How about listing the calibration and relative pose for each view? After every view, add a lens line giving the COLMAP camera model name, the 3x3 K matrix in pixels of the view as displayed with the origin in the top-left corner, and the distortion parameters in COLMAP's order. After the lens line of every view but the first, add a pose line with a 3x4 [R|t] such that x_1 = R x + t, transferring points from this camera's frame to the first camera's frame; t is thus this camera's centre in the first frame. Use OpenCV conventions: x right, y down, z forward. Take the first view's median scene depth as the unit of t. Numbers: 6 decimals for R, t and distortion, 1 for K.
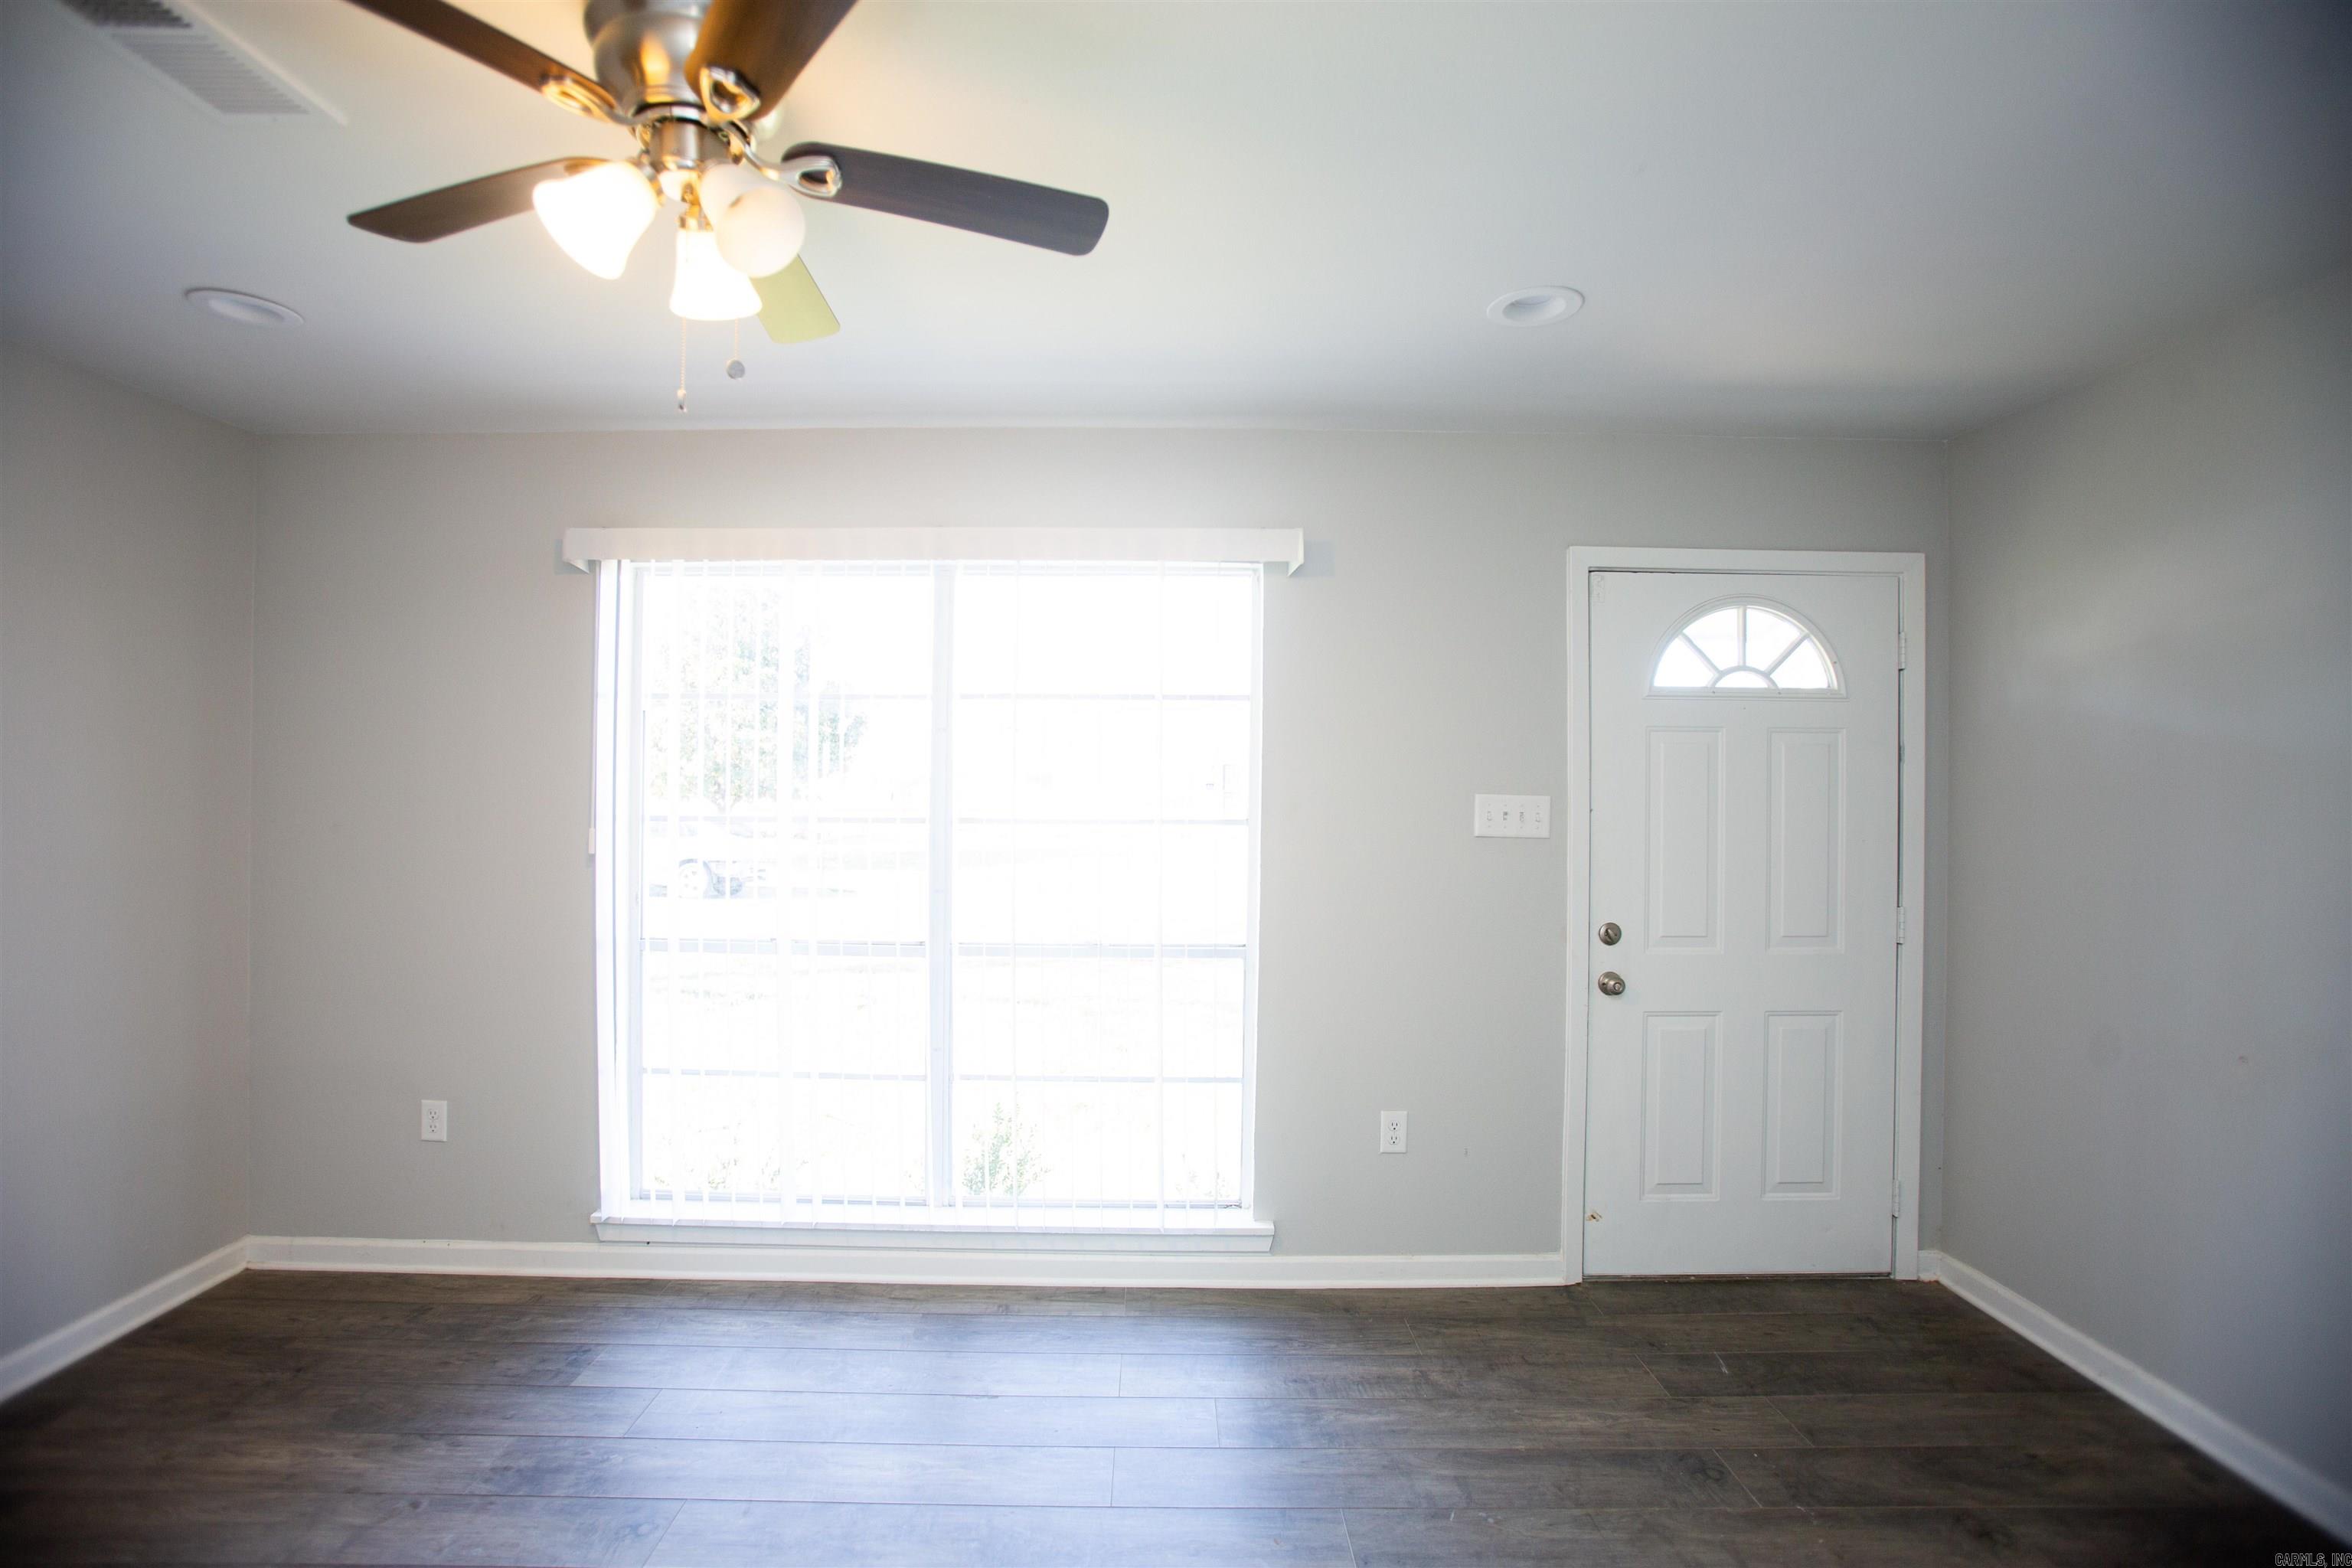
lens RADIAL K [[1084.5, 0, 1160.8], [0, 1084.5, 785.8], [0, 0, 1]] dist [-0.064146, 0.023737]
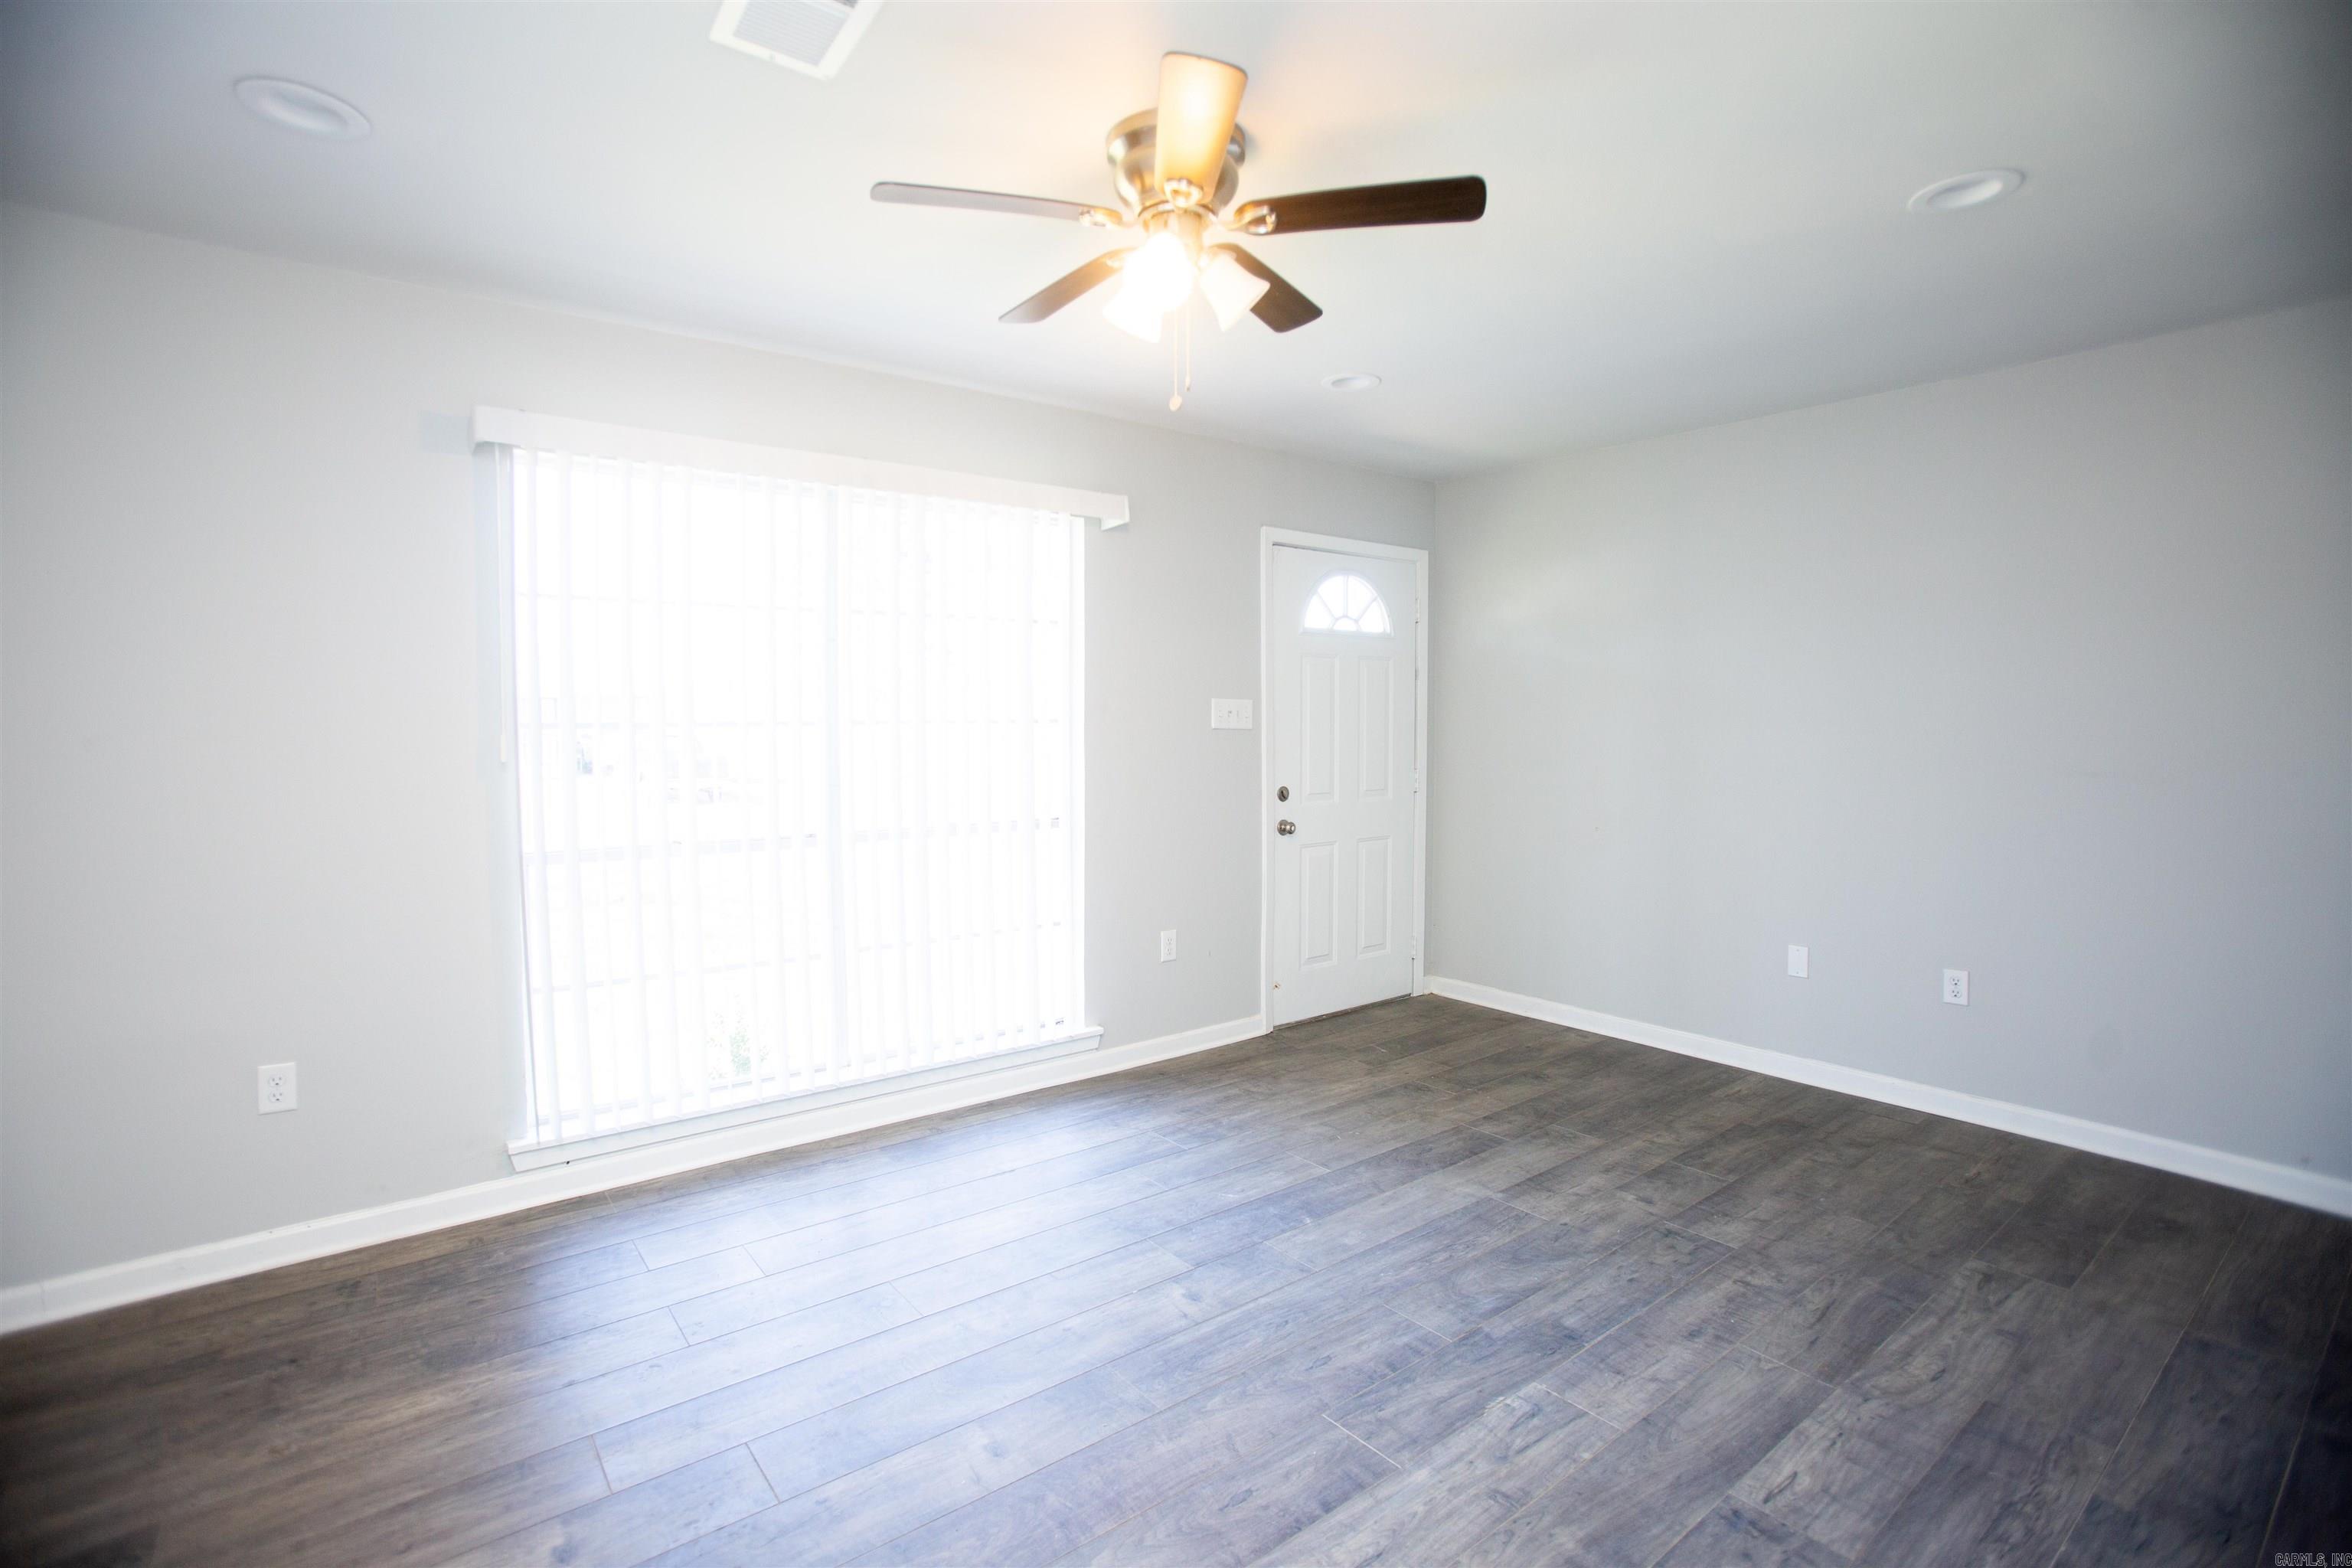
lens RADIAL K [[1084.5, 0, 1200.4], [0, 1084.5, 776.0], [0, 0, 1]] dist [-0.064146, 0.023737]
pose [[0.784665, -0.042467, 0.618464, -0.616438], [0.004754, 0.998034, 0.062498, 0.020432], [-0.619902, -0.046099, 0.783324, -0.101051]]
